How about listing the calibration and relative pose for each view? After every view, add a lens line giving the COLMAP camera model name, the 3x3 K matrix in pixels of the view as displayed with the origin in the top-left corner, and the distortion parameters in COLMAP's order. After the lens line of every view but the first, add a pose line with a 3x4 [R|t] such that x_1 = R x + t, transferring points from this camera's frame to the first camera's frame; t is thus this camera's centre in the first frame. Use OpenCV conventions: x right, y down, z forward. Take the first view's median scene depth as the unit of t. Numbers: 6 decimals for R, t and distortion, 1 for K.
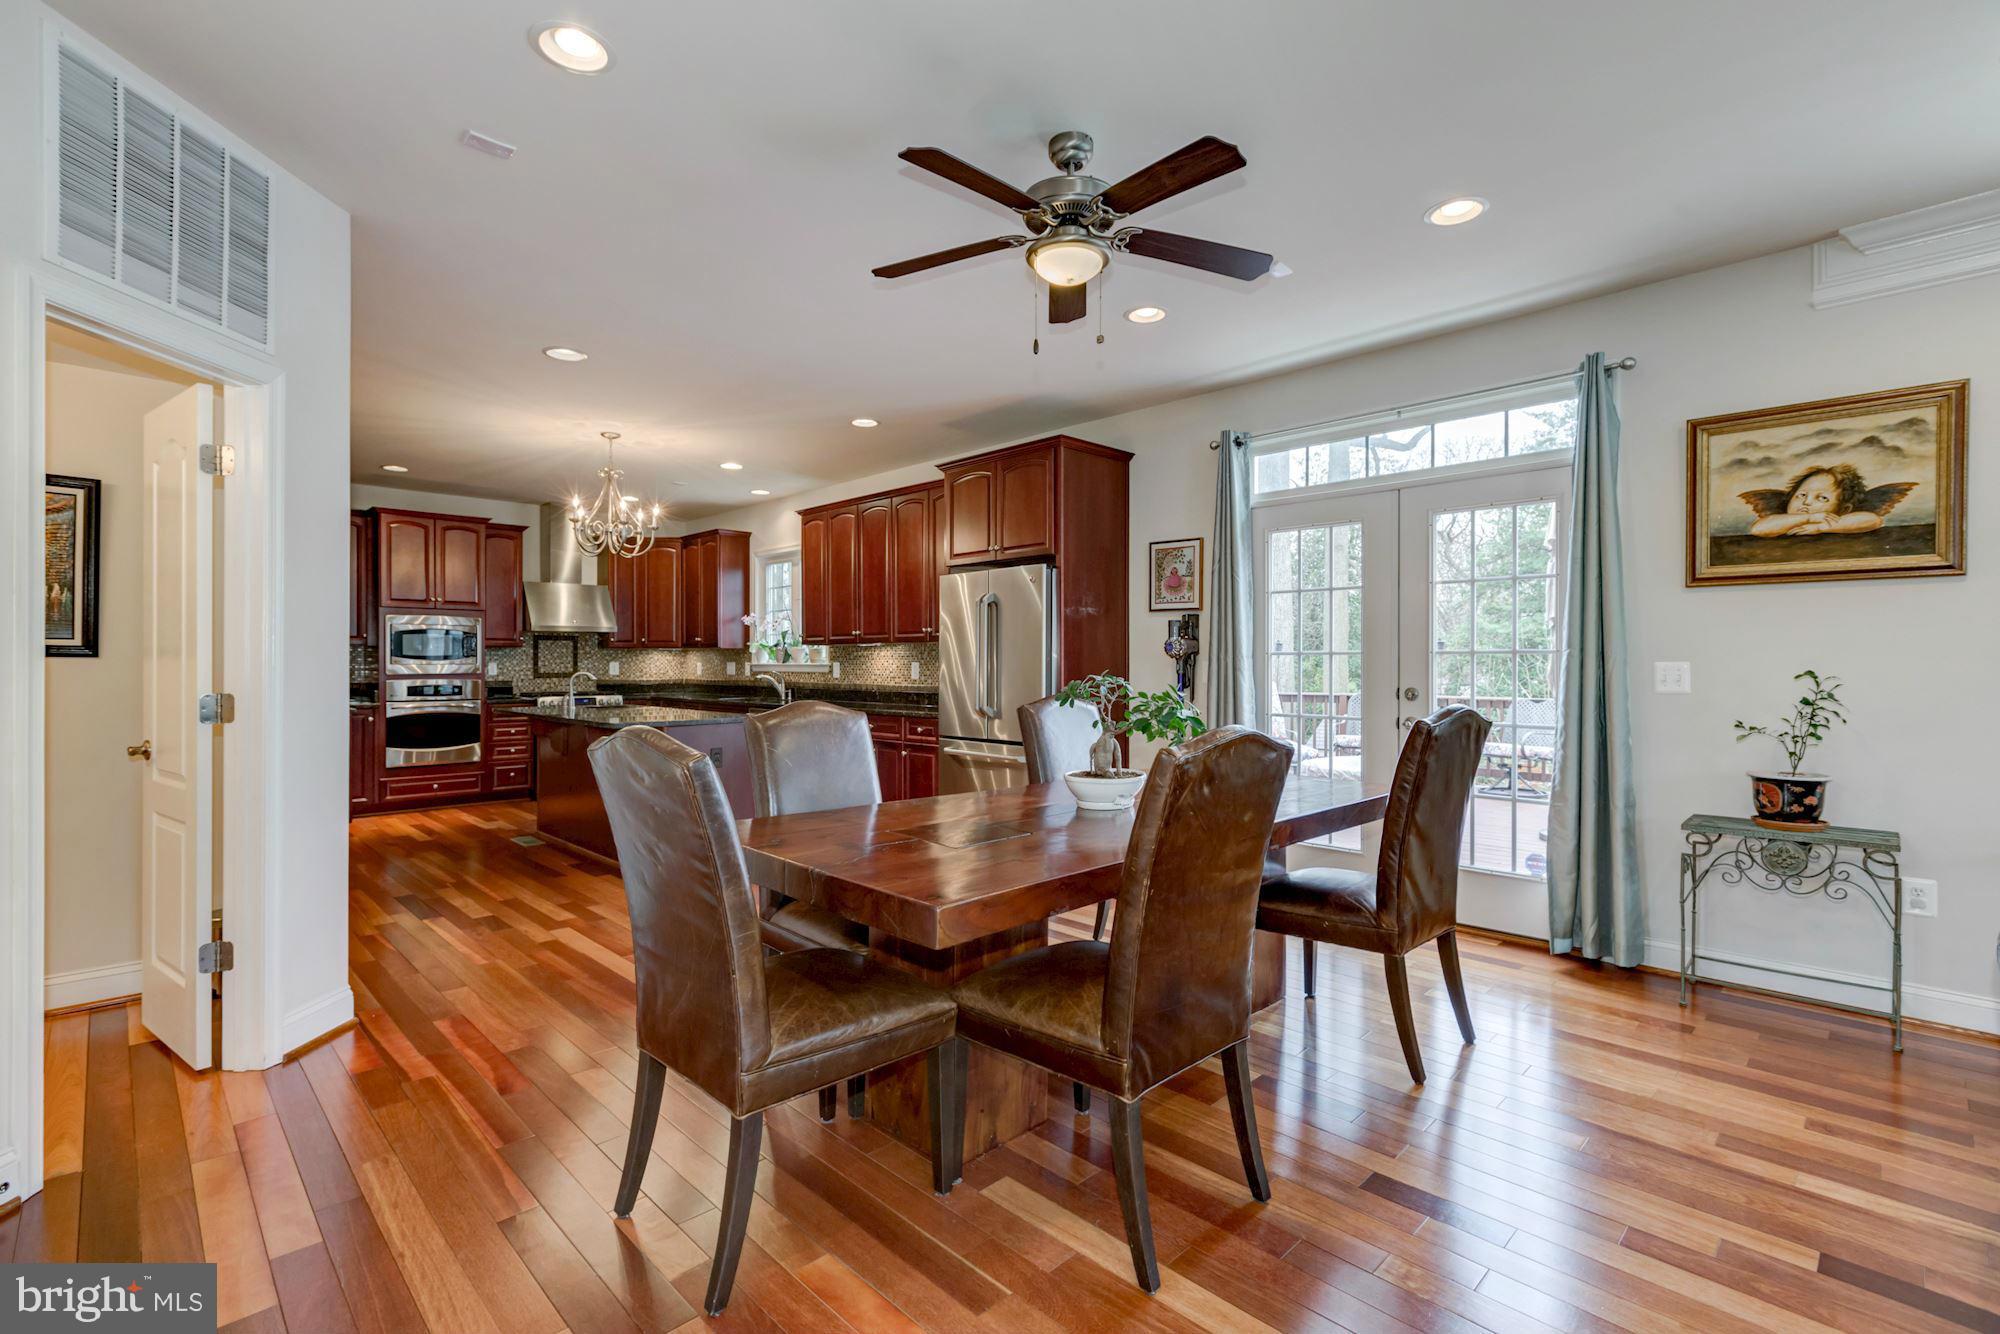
lens RADIAL K [[888.6, 0, 998.2], [0, 888.6, 662.2], [0, 0, 1]] dist [-0.001838, -0.000731]
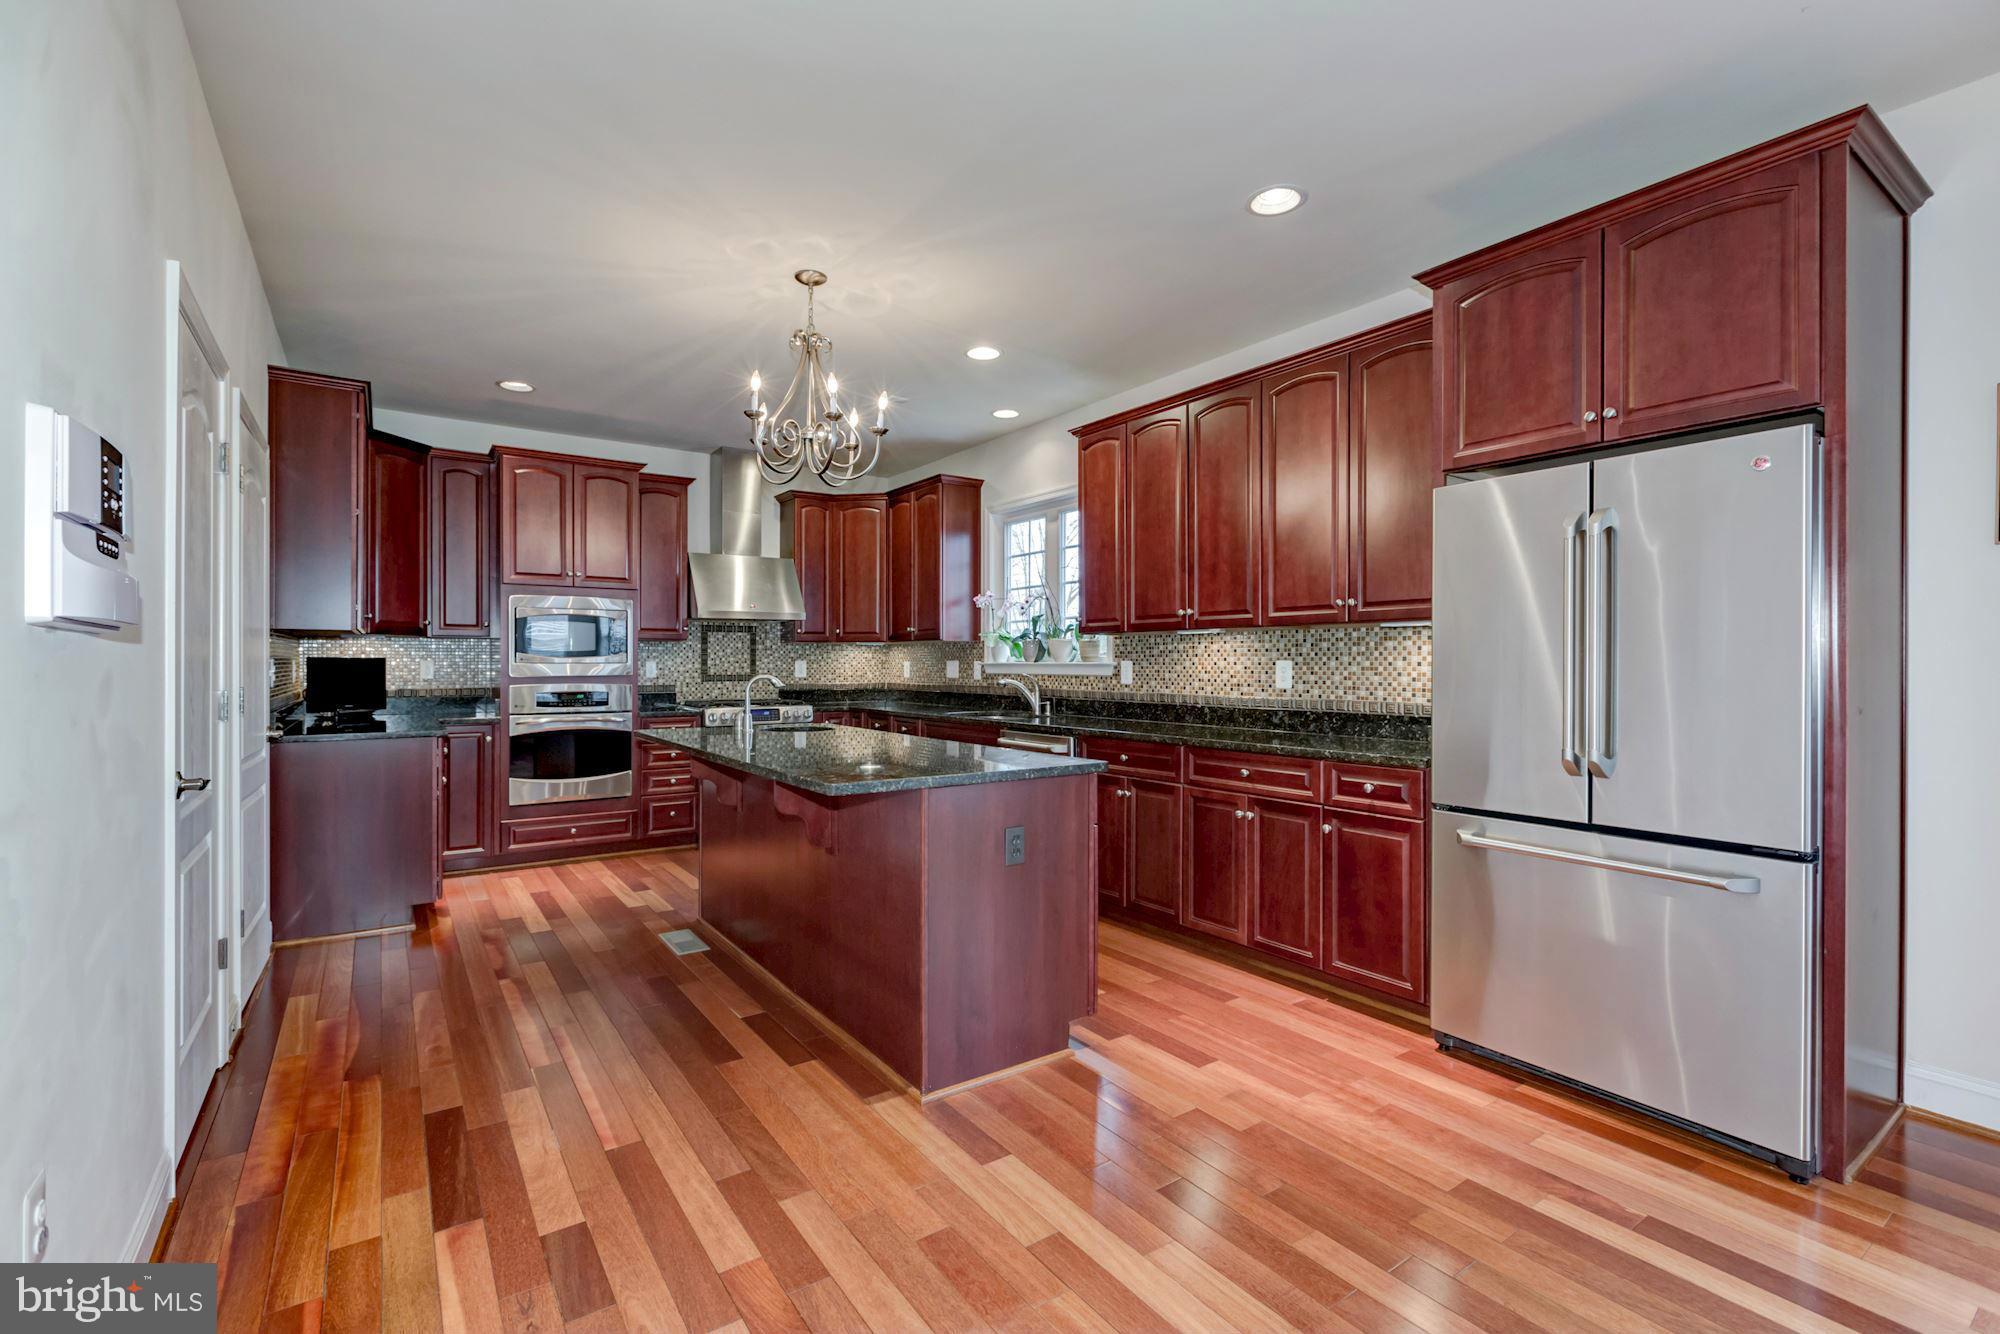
lens RADIAL K [[888.6, 0, 998.5], [0, 888.6, 660.1], [0, 0, 1]] dist [-0.001838, -0.000731]
pose [[0.984976, -0.000069, -0.172691, -0.149185], [-0.000261, 0.999998, -0.001885, 0.000968], [0.172691, 0.001902, 0.984974, 0.310941]]
